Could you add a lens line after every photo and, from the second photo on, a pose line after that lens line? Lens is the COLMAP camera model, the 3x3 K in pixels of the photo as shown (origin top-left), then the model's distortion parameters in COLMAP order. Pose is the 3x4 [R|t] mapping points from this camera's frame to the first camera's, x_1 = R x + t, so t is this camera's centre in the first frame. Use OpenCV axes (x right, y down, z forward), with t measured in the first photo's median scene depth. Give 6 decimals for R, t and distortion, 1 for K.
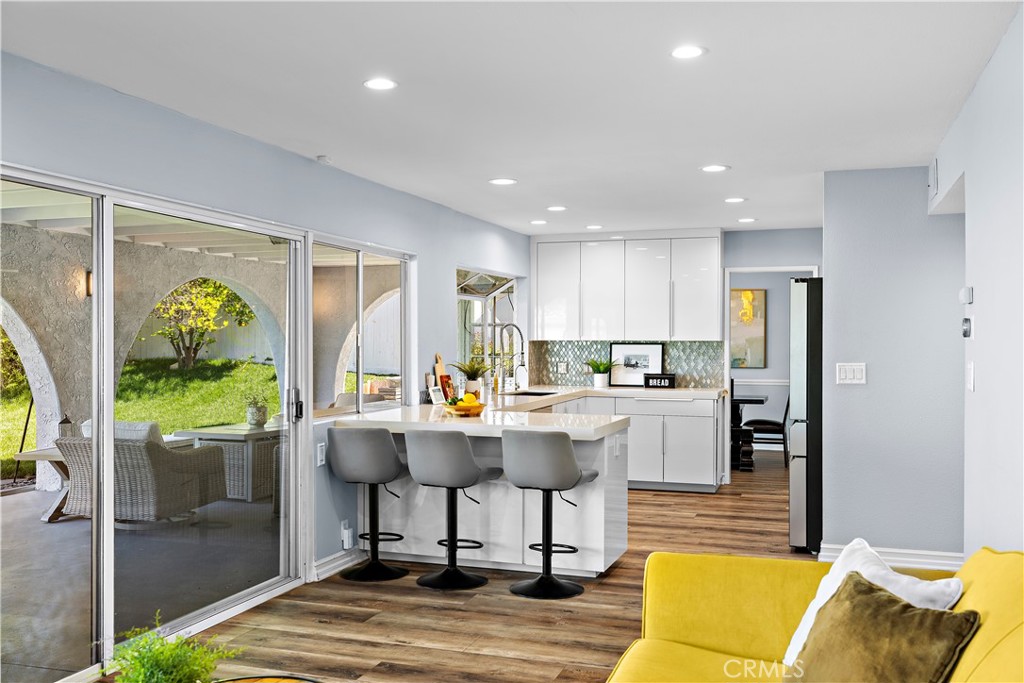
lens RADIAL K [[999.4, 0, 514.7], [0, 999.4, 338.6], [0, 0, 1]] dist [-0.020243, 0.000000]
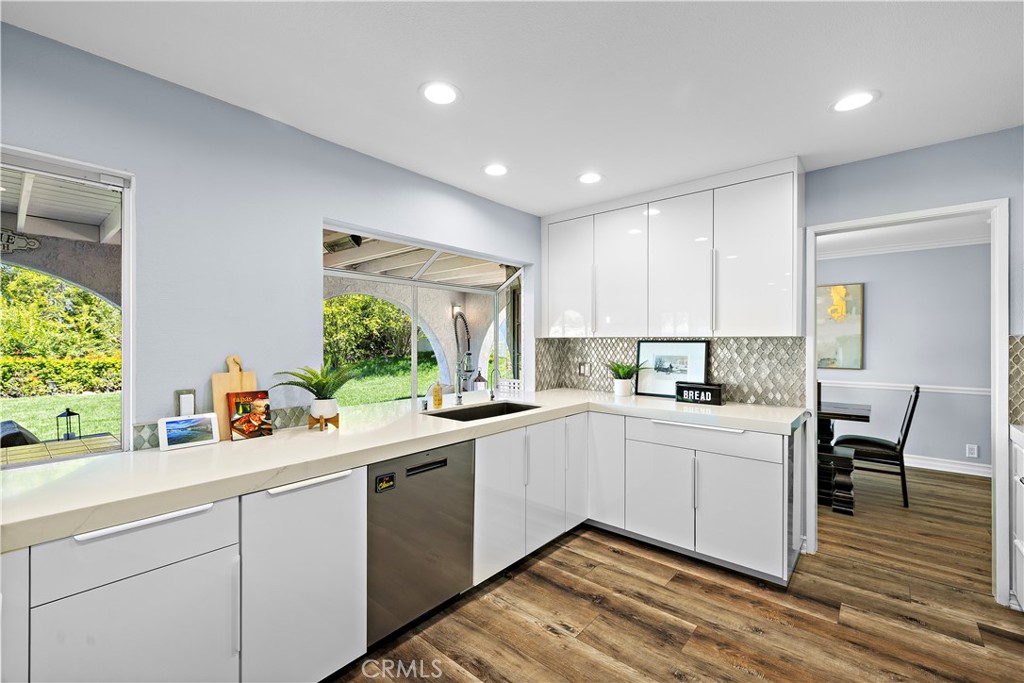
lens RADIAL K [[437.3, 0, 514.1], [0, 437.3, 340.4], [0, 0, 1]] dist [-0.002849, 0.001553]
pose [[0.923520, -0.001282, -0.383547, 0.139204], [0.000096, 0.999995, -0.003110, 0.005460], [0.383549, 0.002835, 0.923516, 0.642472]]
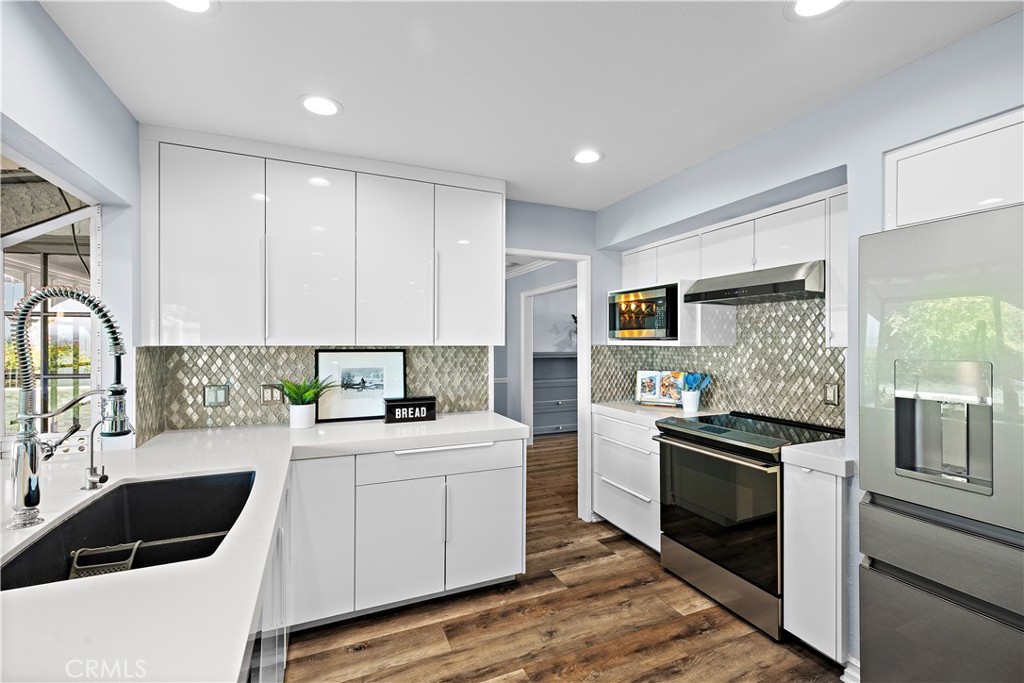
lens RADIAL K [[437.3, 0, 511.8], [0, 437.3, 342.7], [0, 0, 1]] dist [-0.002849, 0.001553]
pose [[0.745586, 0.001388, 0.666408, 0.009445], [-0.000241, 0.999998, -0.001814, 0.000707], [-0.666409, 0.001192, 0.745585, 0.732116]]
